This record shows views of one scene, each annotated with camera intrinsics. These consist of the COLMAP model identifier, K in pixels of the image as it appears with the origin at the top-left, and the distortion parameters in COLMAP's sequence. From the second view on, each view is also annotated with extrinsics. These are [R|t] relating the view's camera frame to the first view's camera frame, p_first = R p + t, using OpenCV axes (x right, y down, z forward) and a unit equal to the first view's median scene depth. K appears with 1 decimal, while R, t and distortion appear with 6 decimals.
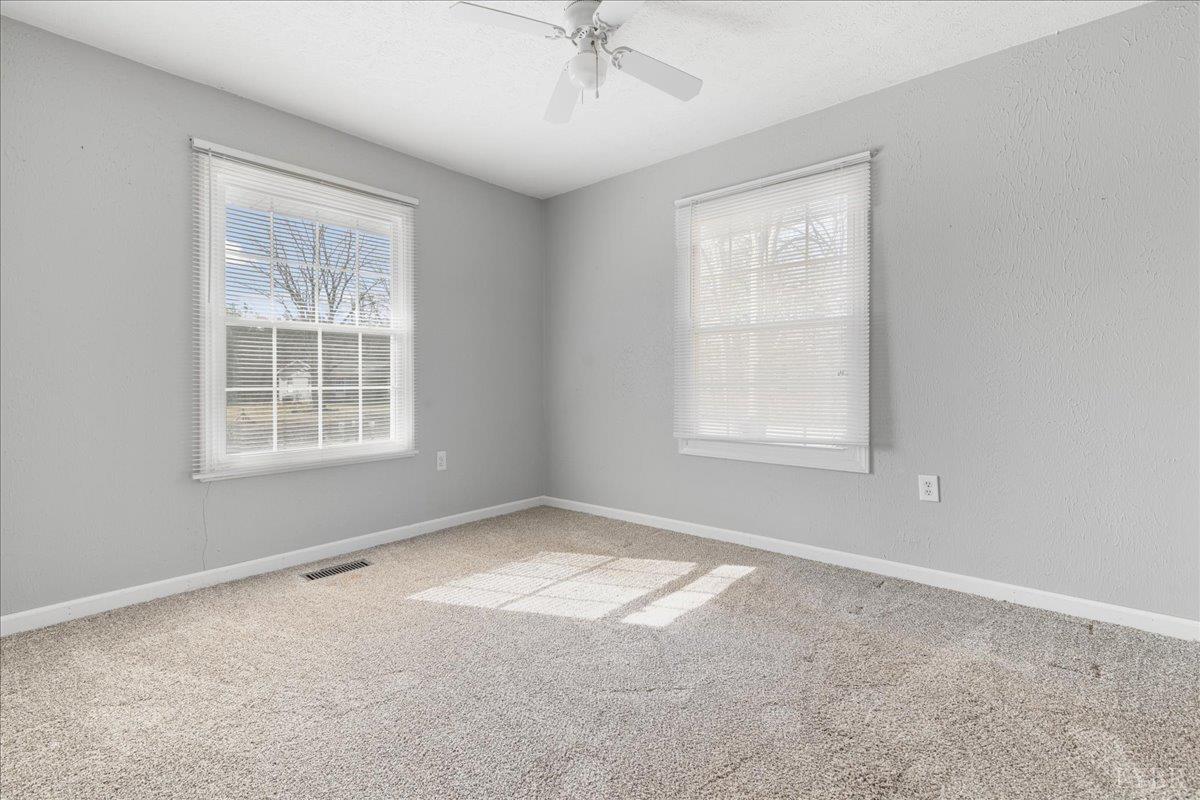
lens RADIAL K [[550.3, 0, 598.7], [0, 550.3, 374.6], [0, 0, 1]] dist [0.016537, -0.000953]
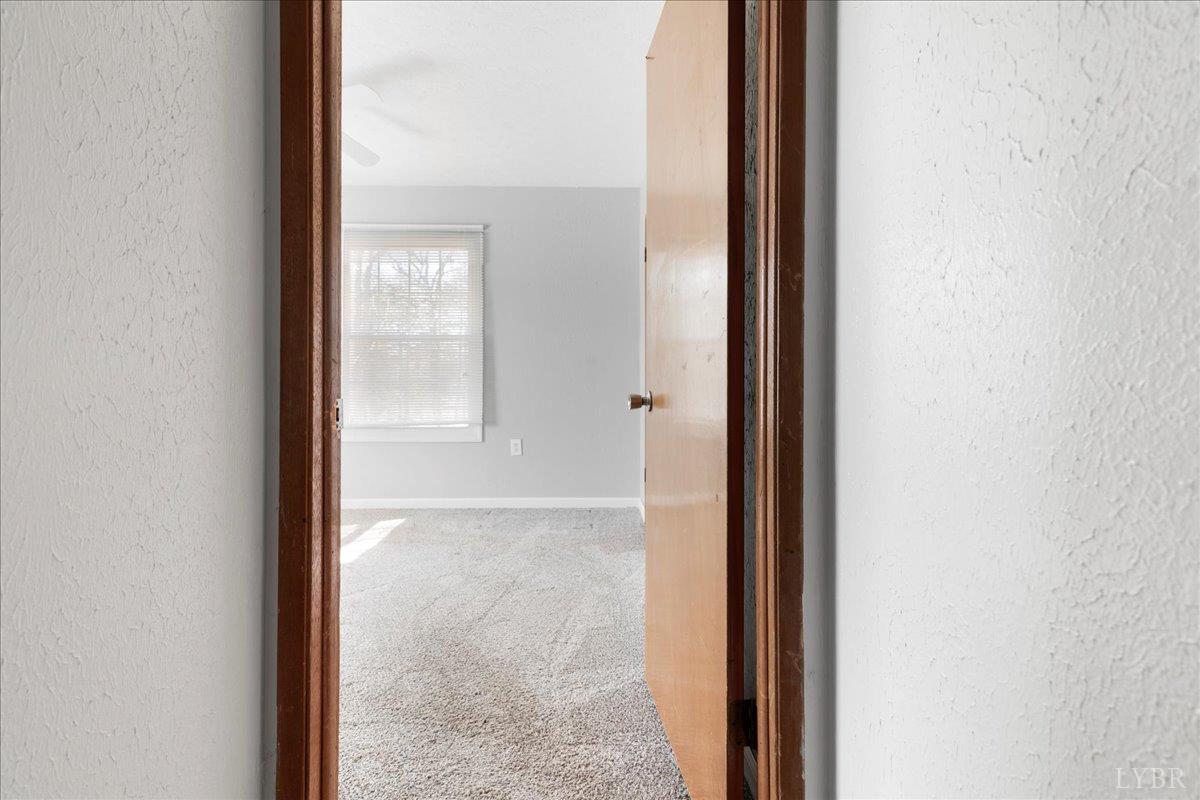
lens RADIAL K [[550.3, 0, 598.7], [0, 550.3, 374.6], [0, 0, 1]] dist [0.016537, -0.000953]
pose [[0.746786, 0.009663, 0.664994, -0.283537], [-0.007518, 0.999953, -0.006088, 0.003779], [-0.665022, -0.000453, 0.746824, -0.341253]]
